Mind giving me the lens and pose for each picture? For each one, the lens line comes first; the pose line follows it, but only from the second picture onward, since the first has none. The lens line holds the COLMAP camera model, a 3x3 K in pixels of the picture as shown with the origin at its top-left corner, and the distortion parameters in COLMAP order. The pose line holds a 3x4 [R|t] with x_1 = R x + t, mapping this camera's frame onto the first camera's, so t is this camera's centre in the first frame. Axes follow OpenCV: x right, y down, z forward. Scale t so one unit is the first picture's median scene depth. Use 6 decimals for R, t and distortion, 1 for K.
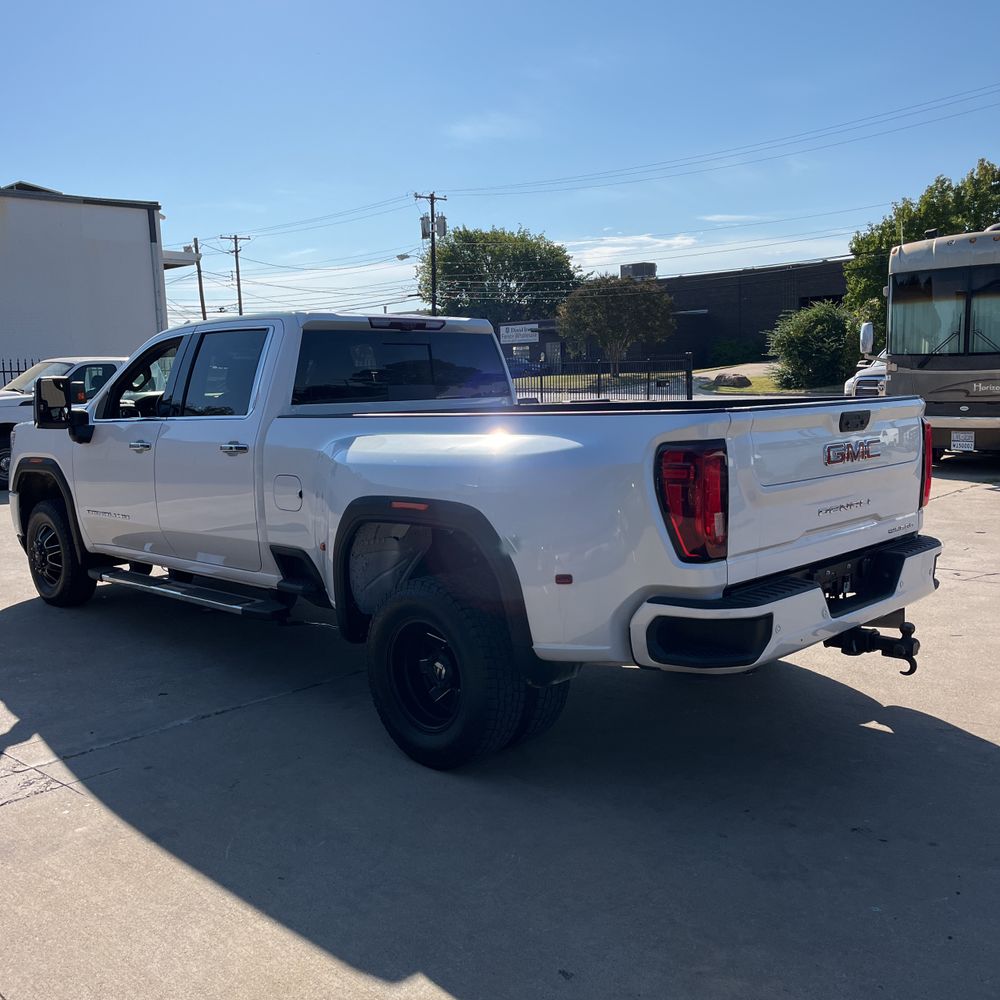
lens RADIAL K [[1007.8, 0, 514.3], [0, 1007.8, 510.6], [0, 0, 1]] dist [0.044132, -0.021079]
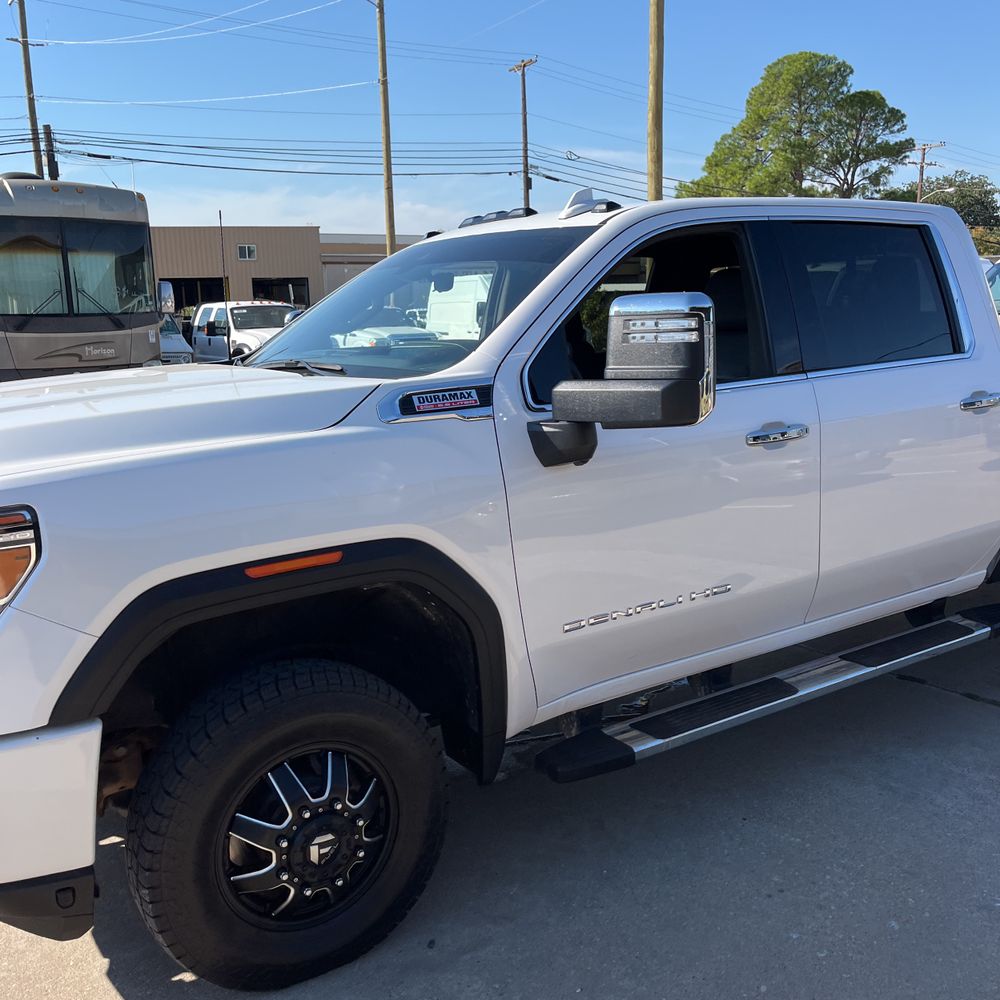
lens RADIAL K [[1017.4, 0, 495.2], [0, 1017.4, 506.4], [0, 0, 1]] dist [0.017836, 0.010369]
pose [[0.229483, -0.169140, 0.958504, -0.126481], [0.156460, 0.978388, 0.135190, -0.016851], [-0.960655, 0.118944, 0.250987, 0.142530]]
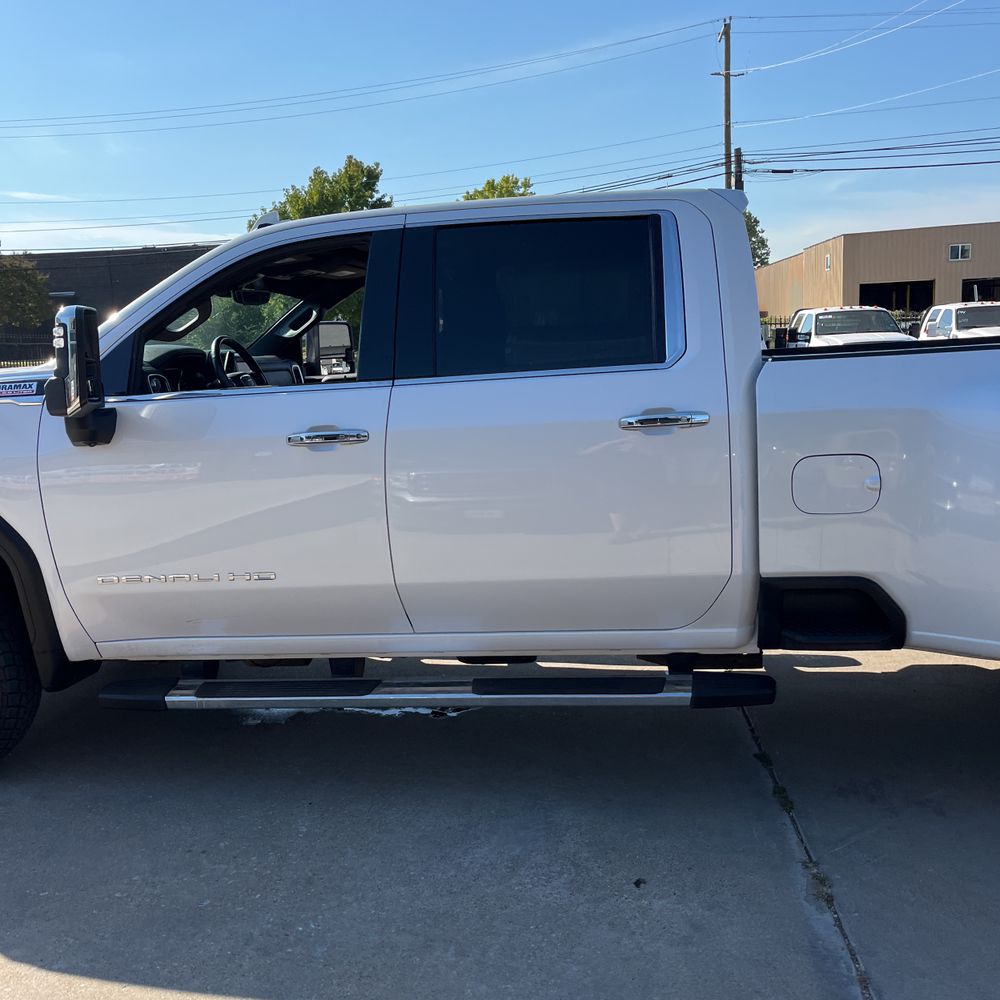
lens RADIAL K [[1010.0, 0, 500.0], [0, 1010.0, 500.0], [0, 0, 1]] dist [0.045750, -0.040041]
pose [[0.801620, -0.100978, 0.589244, -0.085922], [0.102346, 0.994261, 0.031151, -0.005411], [-0.589008, 0.035336, 0.807354, 0.073714]]
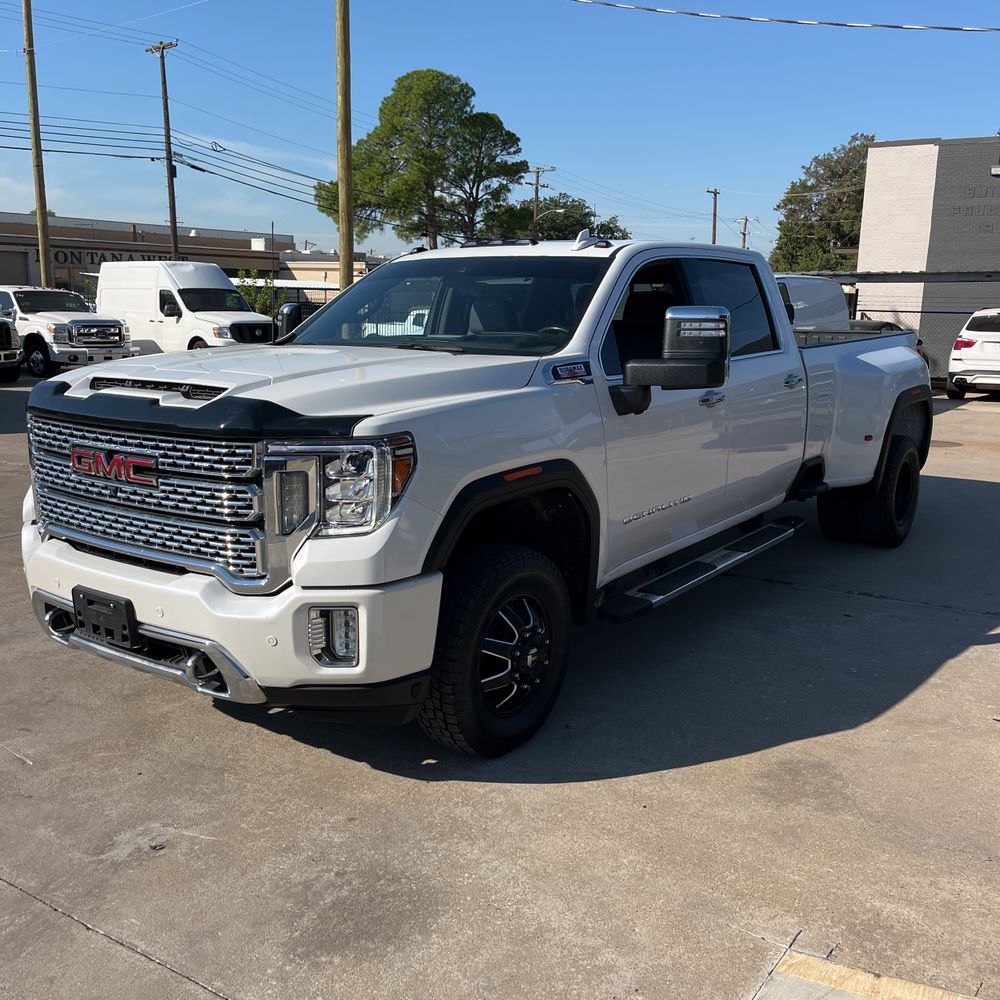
lens RADIAL K [[1007.8, 0, 514.3], [0, 1007.8, 510.6], [0, 0, 1]] dist [0.044132, -0.021079]
pose [[-0.147797, -0.177731, 0.972917, -0.159133], [0.129905, 0.971710, 0.197244, -0.021710], [-0.980449, 0.155539, -0.120528, 0.177632]]
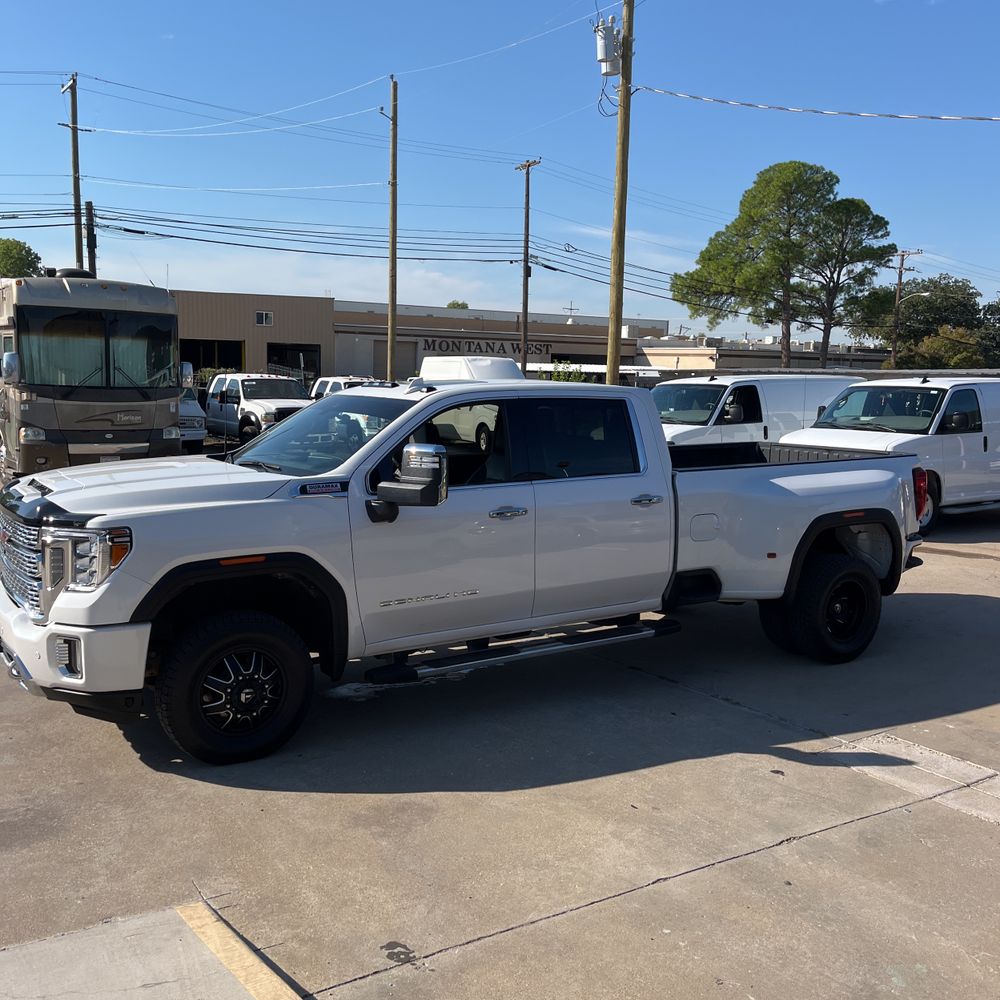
lens RADIAL K [[1010.0, 0, 500.0], [0, 1010.0, 500.0], [0, 0, 1]] dist [0.045750, -0.040041]
pose [[0.234959, -0.089238, 0.967900, -0.183703], [0.106840, 0.992114, 0.065535, -0.019687], [-0.966116, 0.088012, 0.242640, 0.108726]]
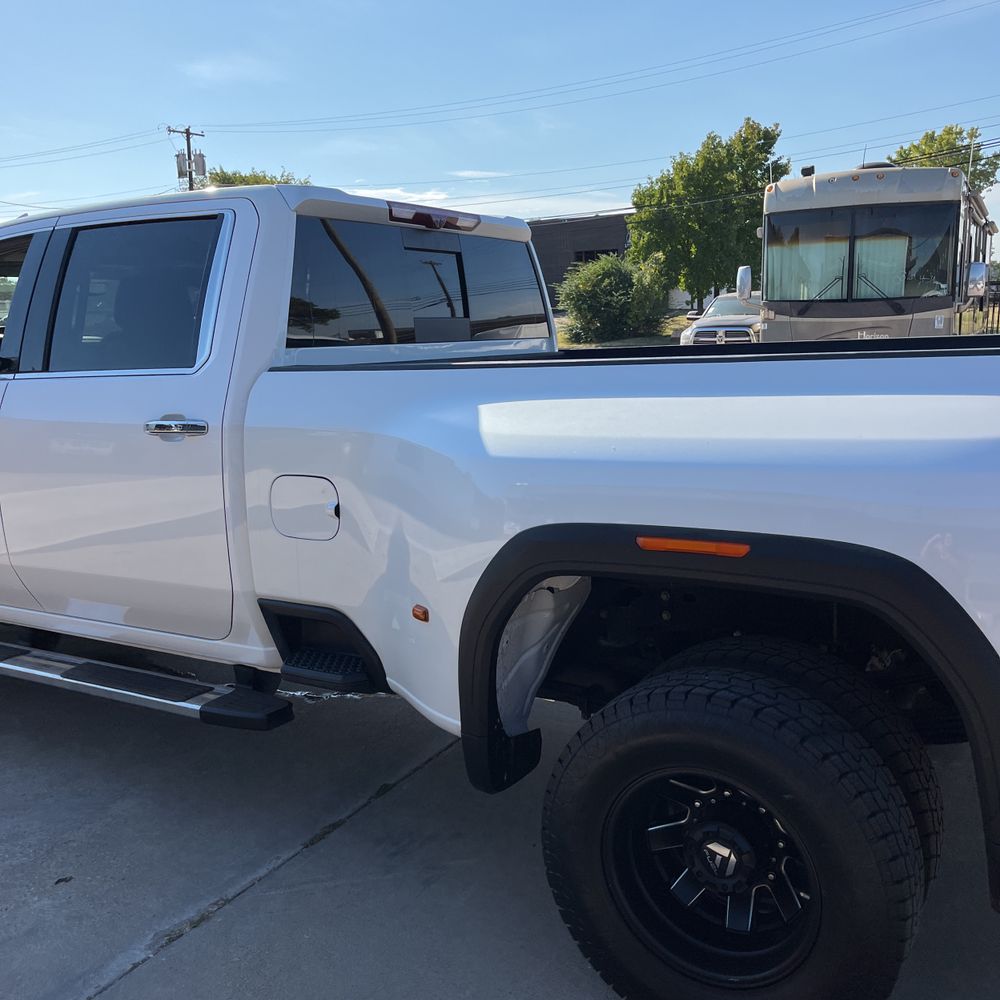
lens RADIAL K [[1010.0, 0, 500.0], [0, 1010.0, 500.0], [0, 0, 1]] dist [0.045750, -0.040041]
pose [[0.974815, -0.038724, 0.219625, -0.028045], [0.031798, 0.998882, 0.034984, -0.004351], [-0.220734, -0.027119, 0.974957, 0.050794]]
